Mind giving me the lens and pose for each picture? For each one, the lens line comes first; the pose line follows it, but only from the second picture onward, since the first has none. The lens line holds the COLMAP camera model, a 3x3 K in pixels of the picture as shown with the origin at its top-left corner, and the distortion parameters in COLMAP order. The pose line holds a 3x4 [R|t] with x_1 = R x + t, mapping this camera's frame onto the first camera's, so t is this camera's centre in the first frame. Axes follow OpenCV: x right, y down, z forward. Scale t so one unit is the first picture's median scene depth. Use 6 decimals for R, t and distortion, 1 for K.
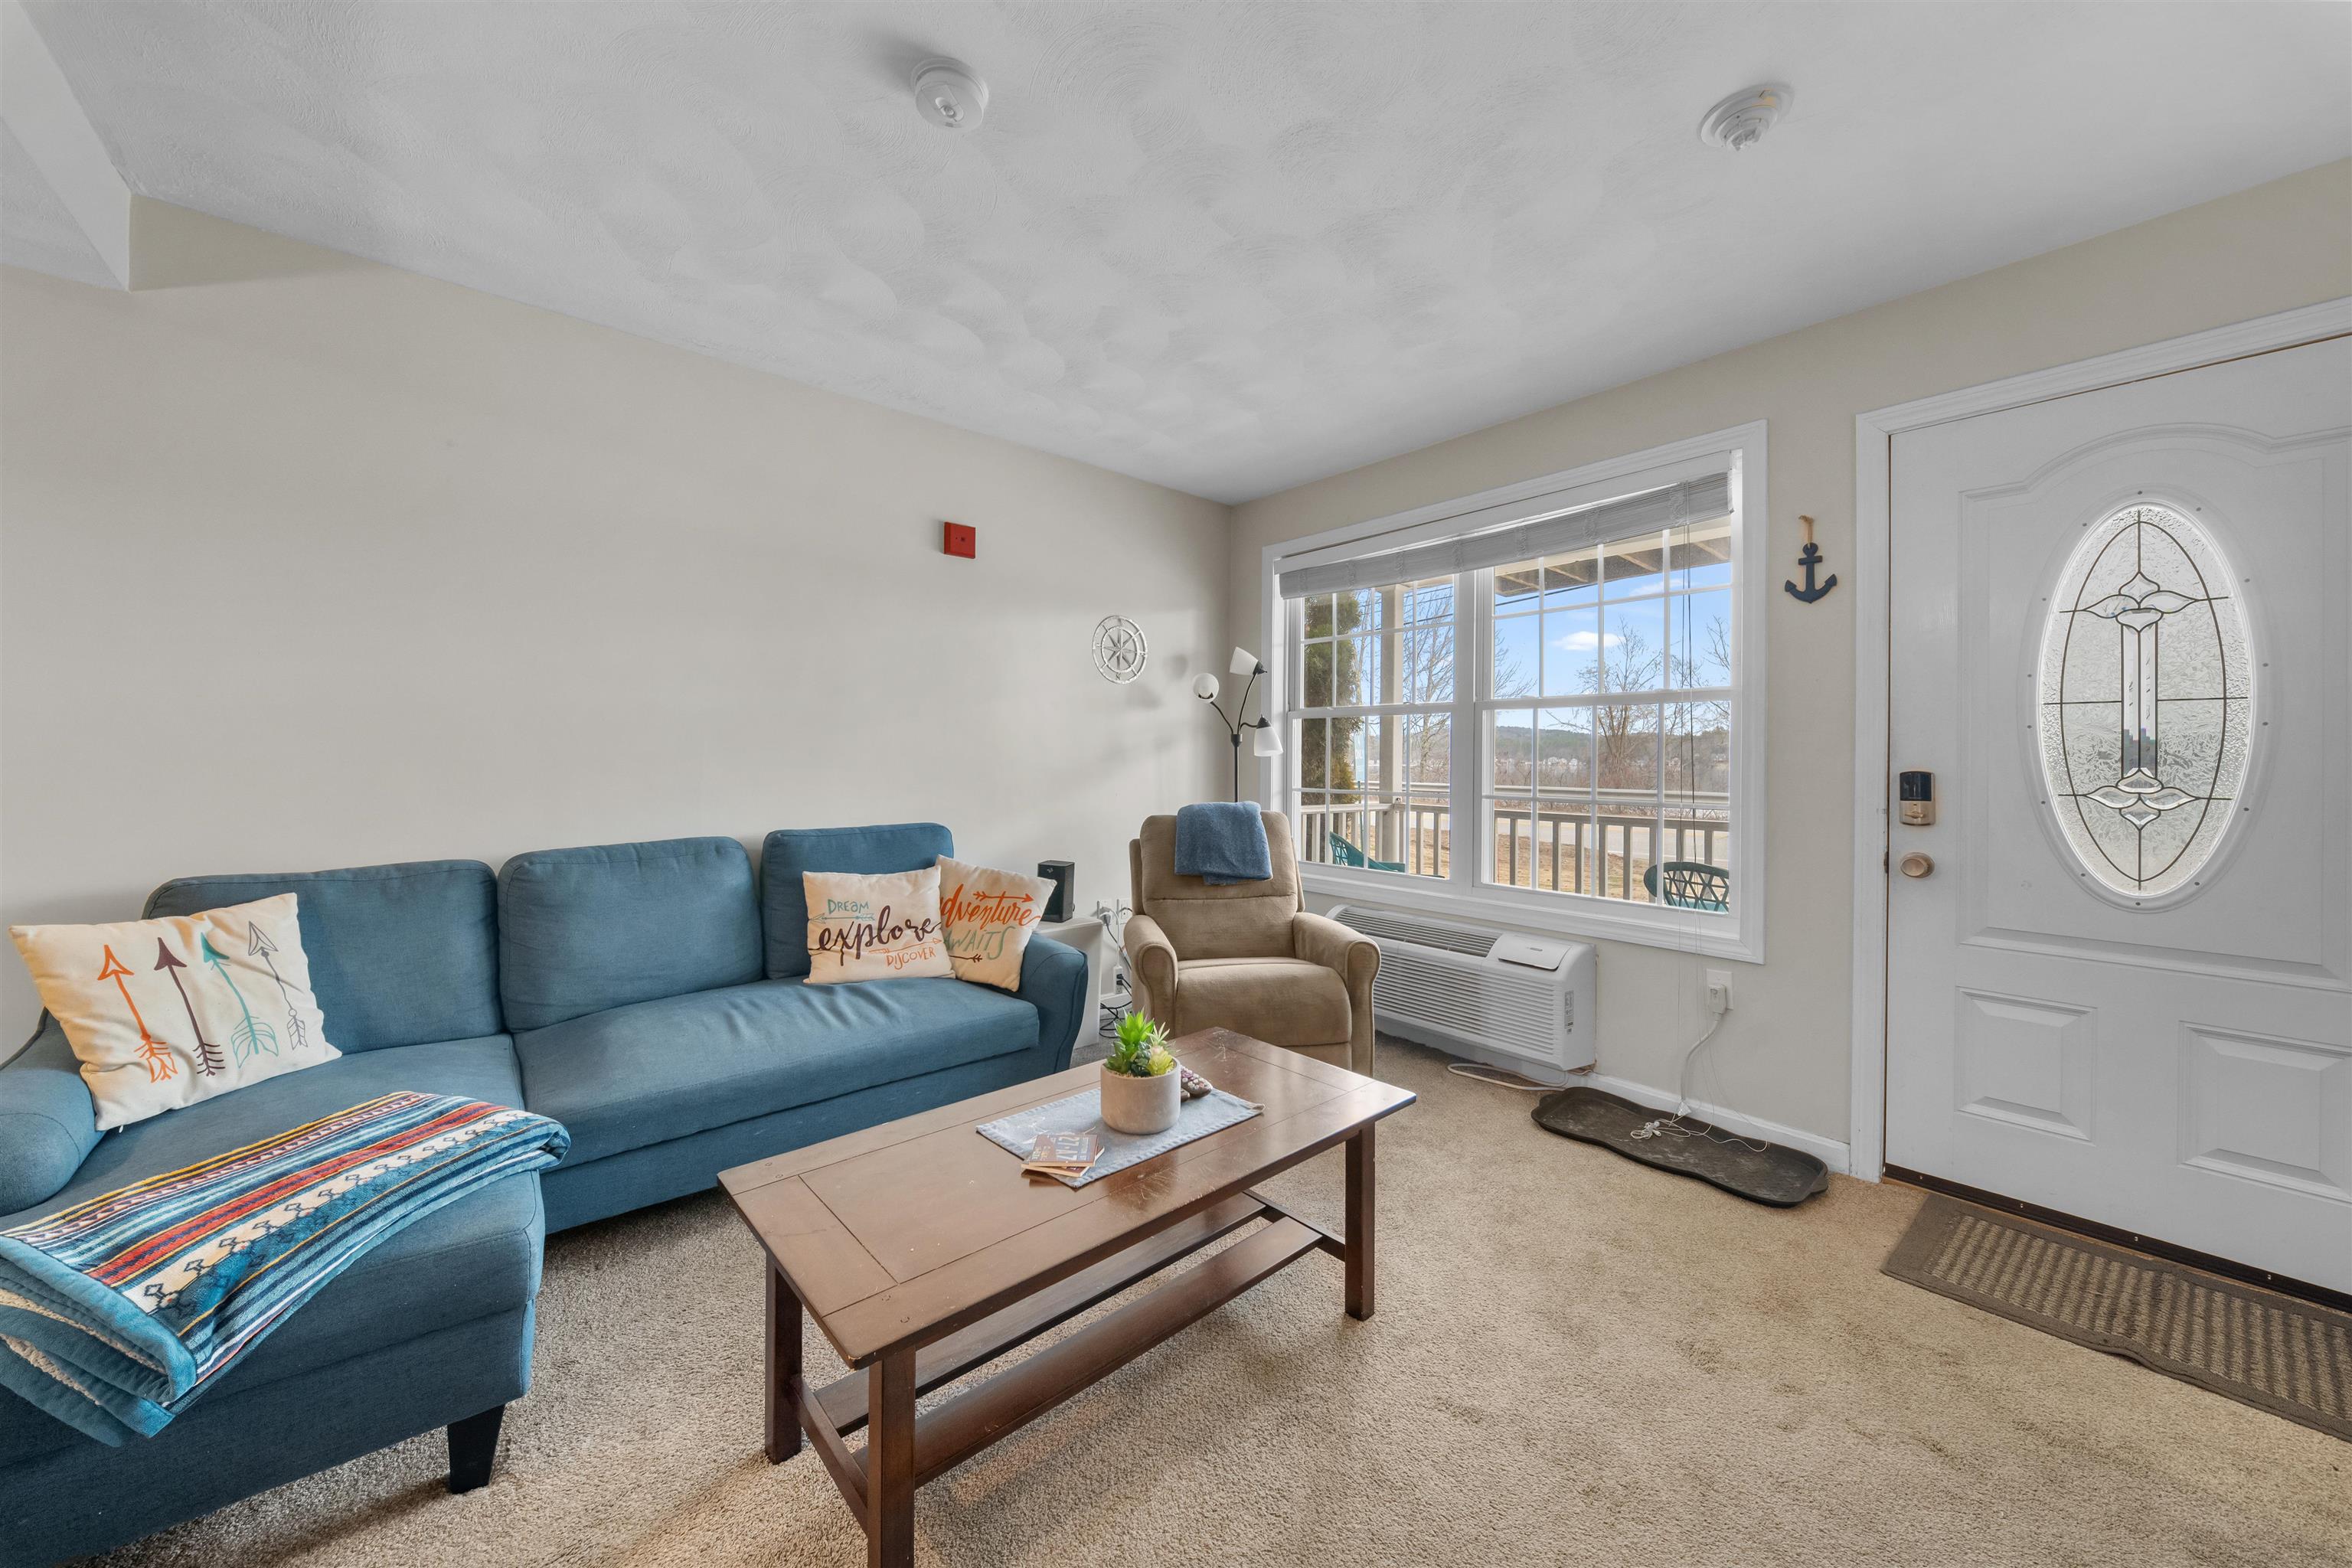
lens RADIAL K [[801.1, 0, 1179.9], [0, 801.1, 753.5], [0, 0, 1]] dist [-0.016371, 0.000069]
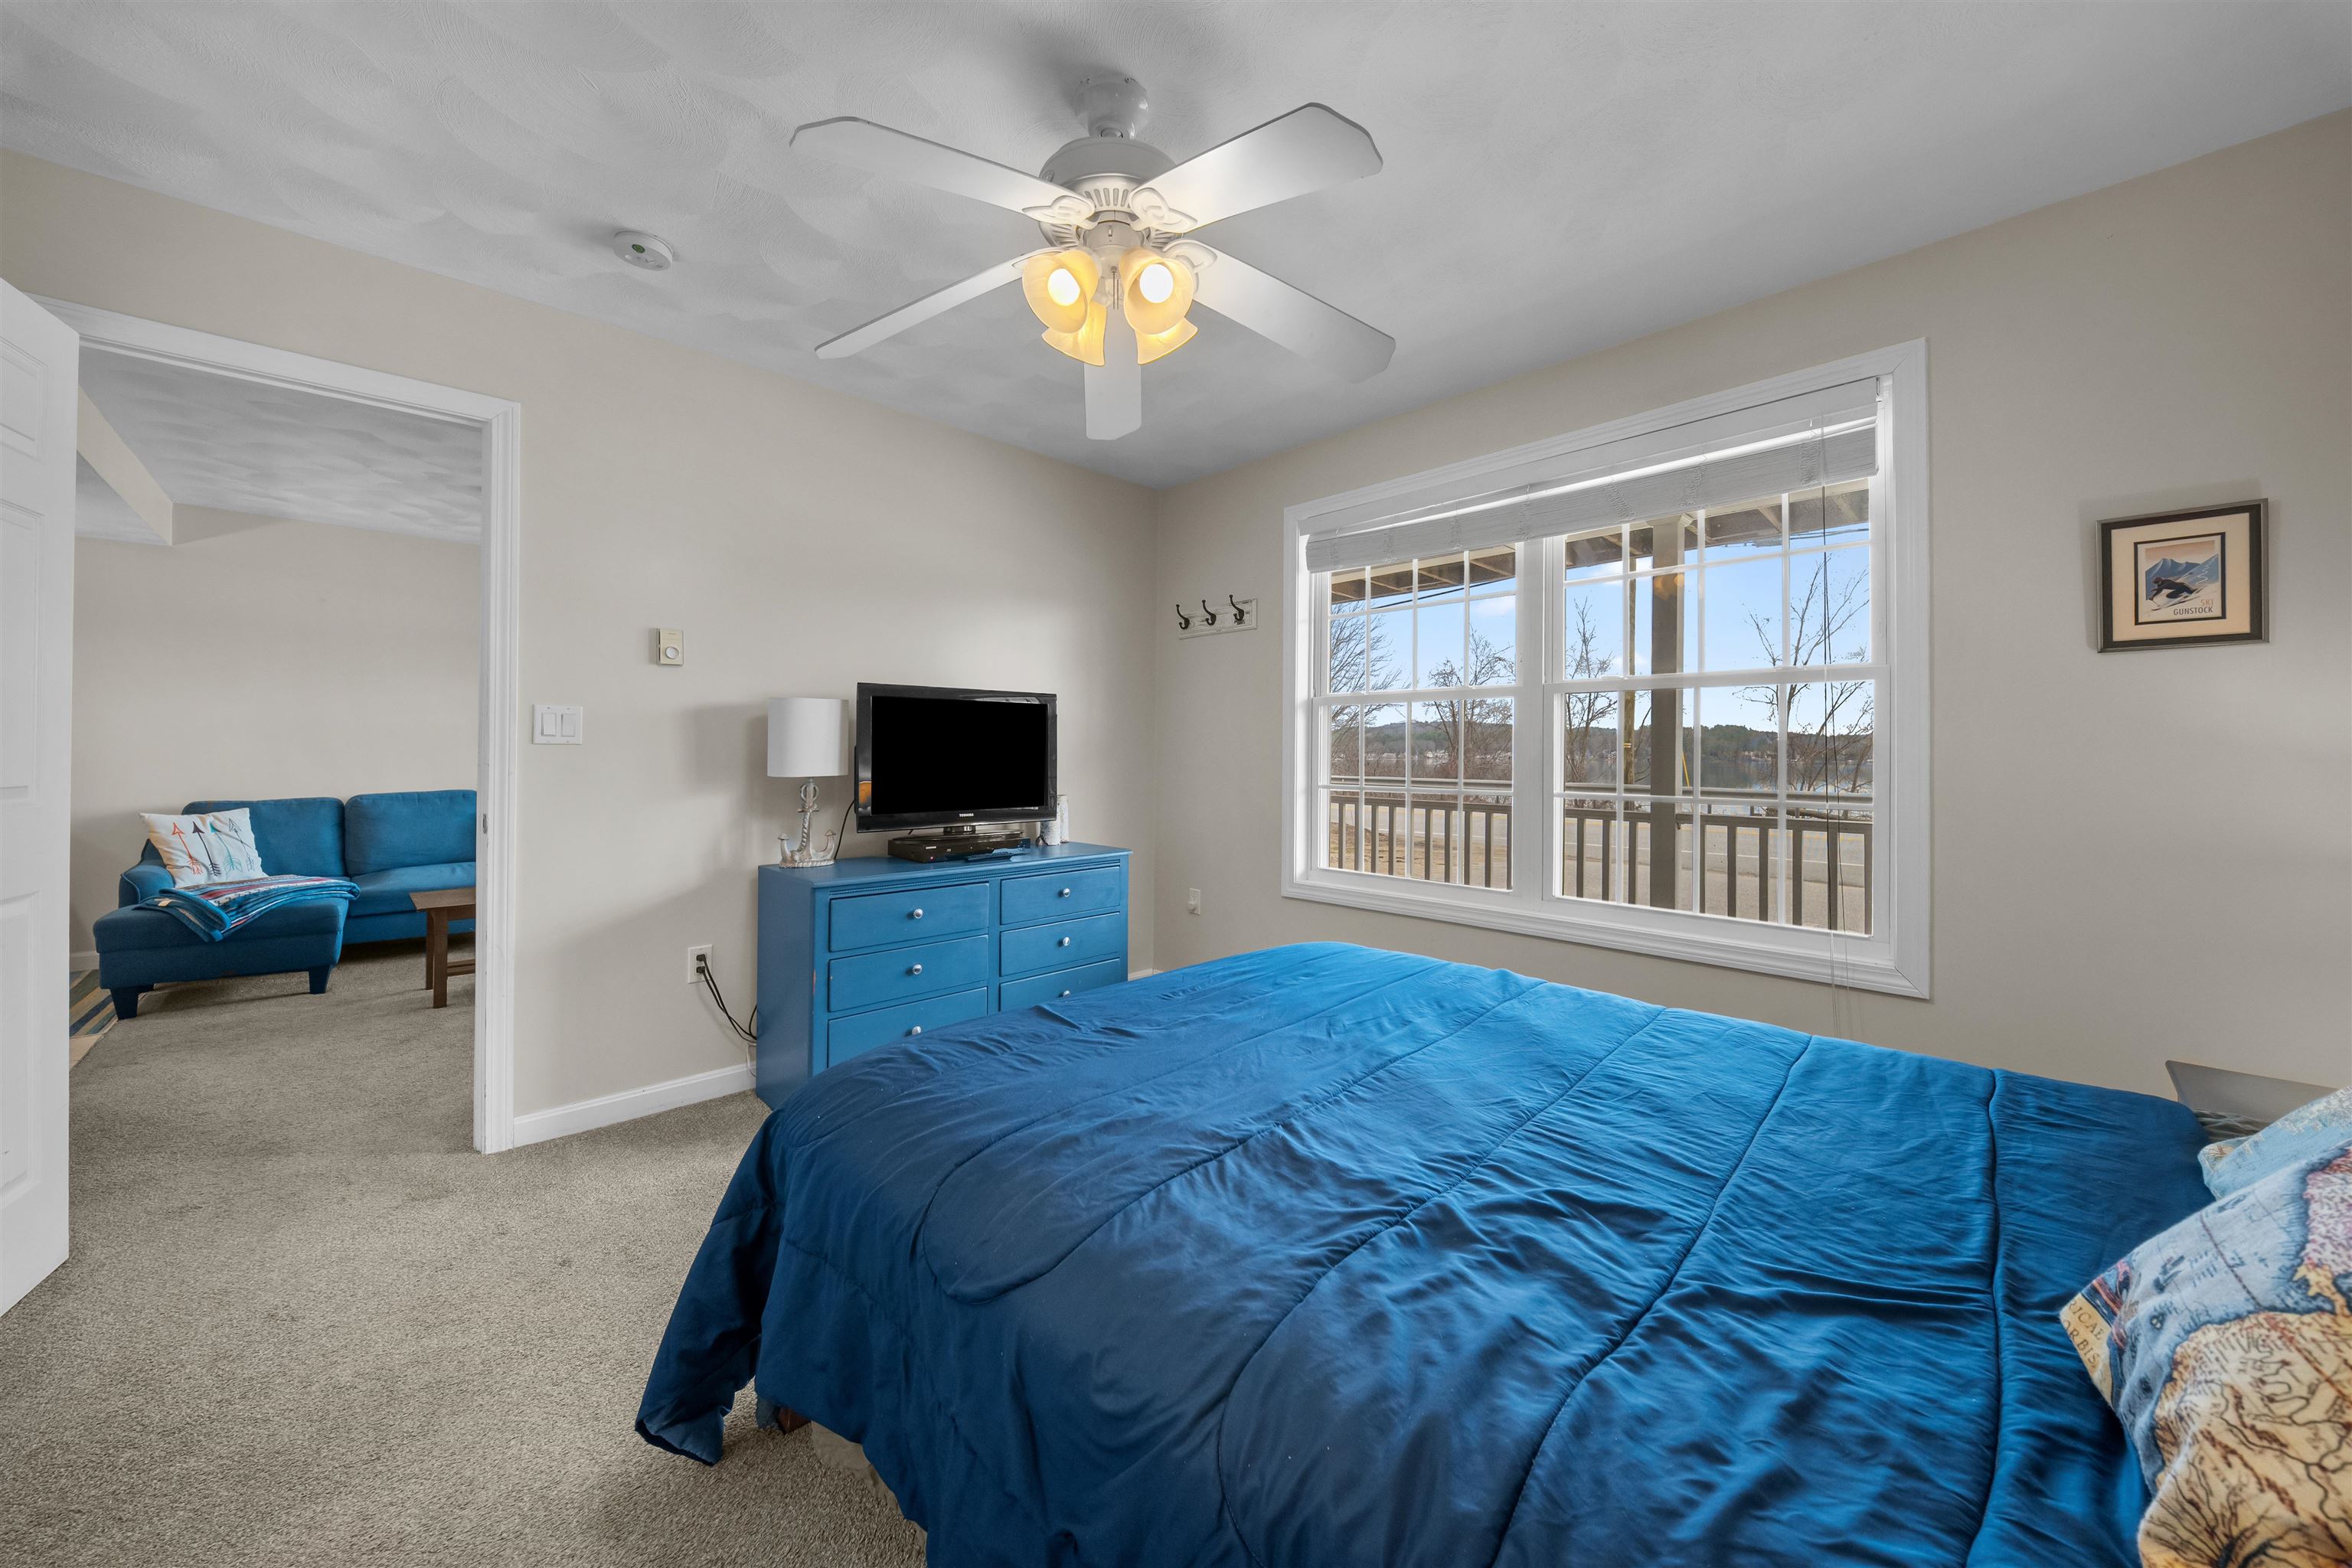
lens RADIAL K [[842.0, 0, 1178.6], [0, 842.0, 749.1], [0, 0, 1]] dist [-0.009207, -0.000253]
pose [[0.999629, -0.002942, 0.027067, 0.154028], [0.002852, 0.999990, 0.003335, 0.000659], [-0.027077, -0.003257, 0.999628, -0.151920]]
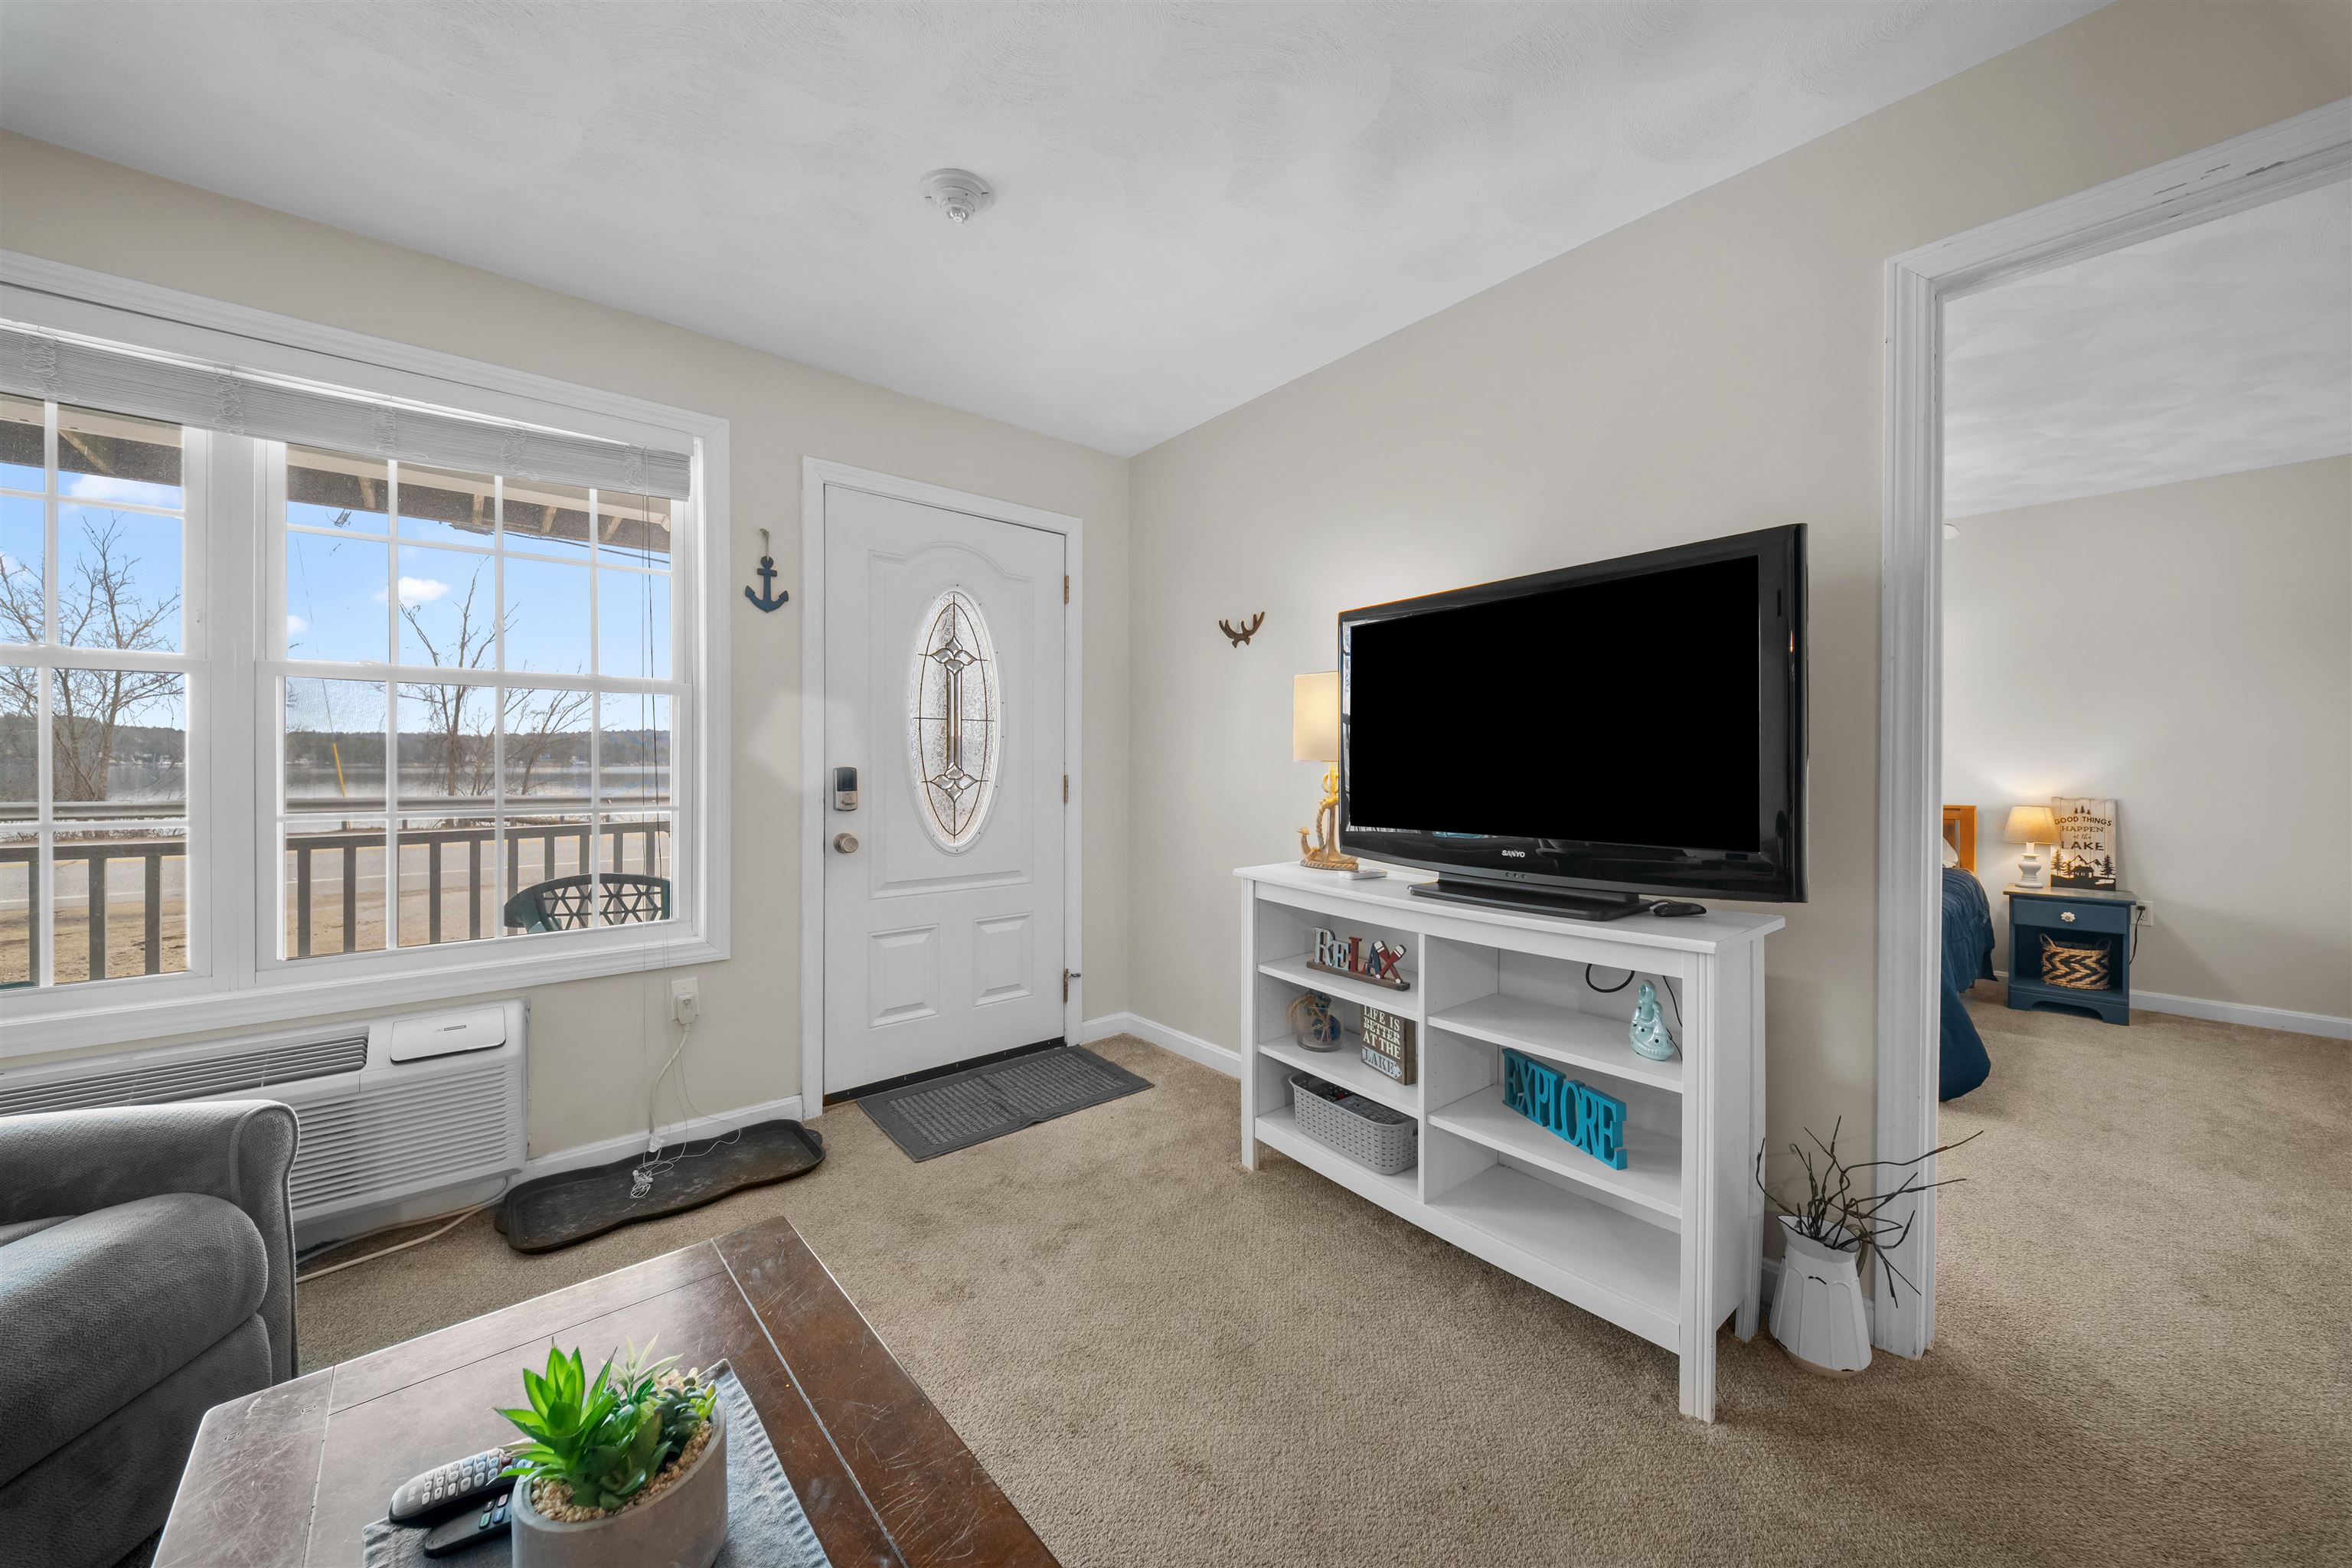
lens RADIAL K [[810.1, 0, 1172.3], [0, 810.1, 765.8], [0, 0, 1]] dist [-0.000281, -0.000064]
pose [[0.033061, -0.011215, 0.999390, -0.317078], [-0.007990, 0.999902, 0.011485, 0.002149], [-0.999421, -0.008365, 0.032968, 0.449621]]
